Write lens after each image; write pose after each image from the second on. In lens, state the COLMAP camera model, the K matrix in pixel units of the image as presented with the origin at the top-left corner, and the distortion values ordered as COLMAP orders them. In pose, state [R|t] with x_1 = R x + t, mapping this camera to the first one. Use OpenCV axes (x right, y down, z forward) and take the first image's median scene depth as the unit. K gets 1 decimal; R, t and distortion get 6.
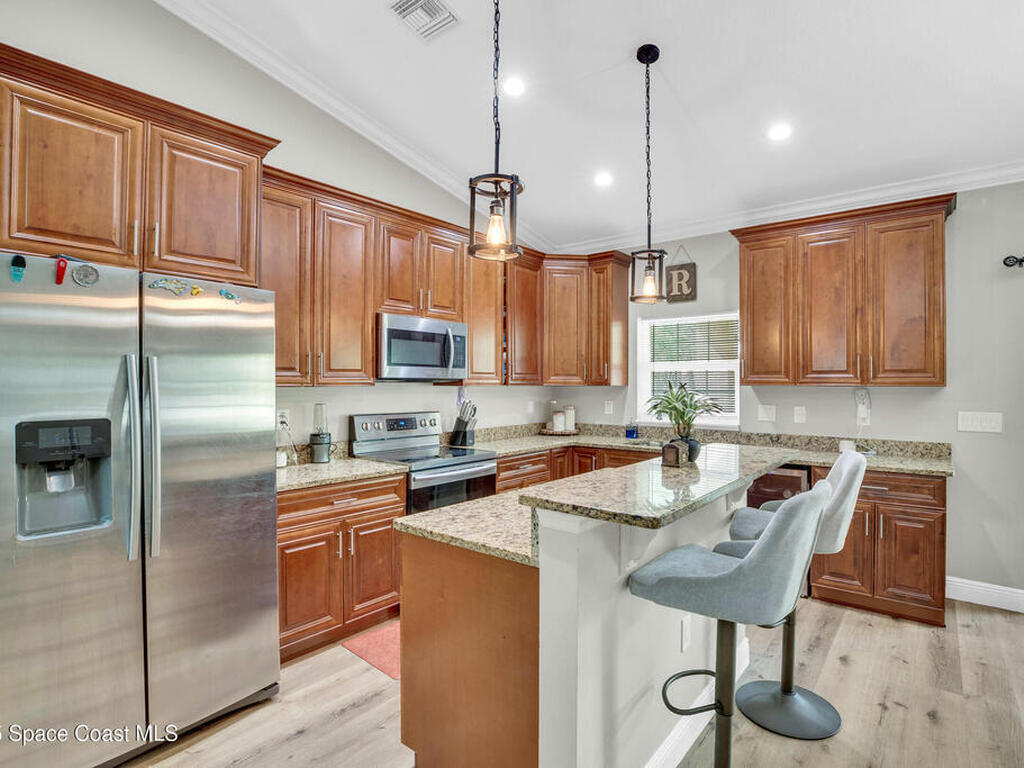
lens RADIAL K [[531.1, 0, 516.8], [0, 531.1, 380.5], [0, 0, 1]] dist [-0.030728, 0.002723]
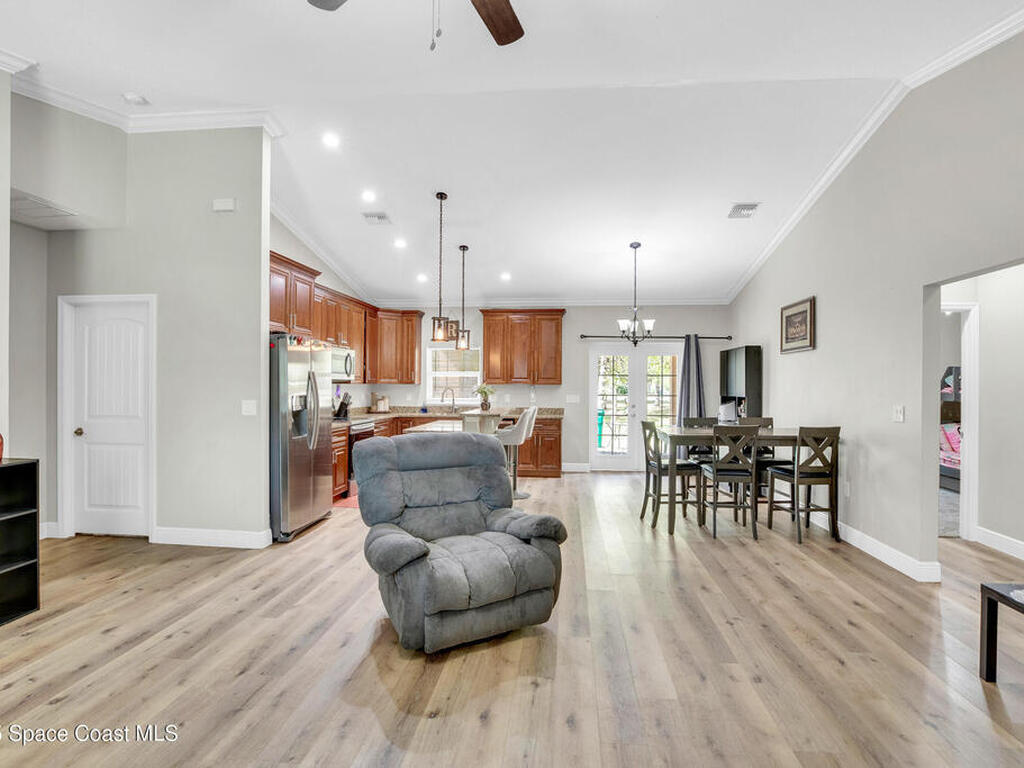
lens RADIAL K [[531.1, 0, 512.3], [0, 531.1, 385.8], [0, 0, 1]] dist [-0.030728, 0.002723]
pose [[0.838095, 0.001962, 0.545521, -0.664385], [-0.005804, 0.999969, 0.005321, 0.004645], [-0.545494, -0.007626, 0.838080, -0.876326]]
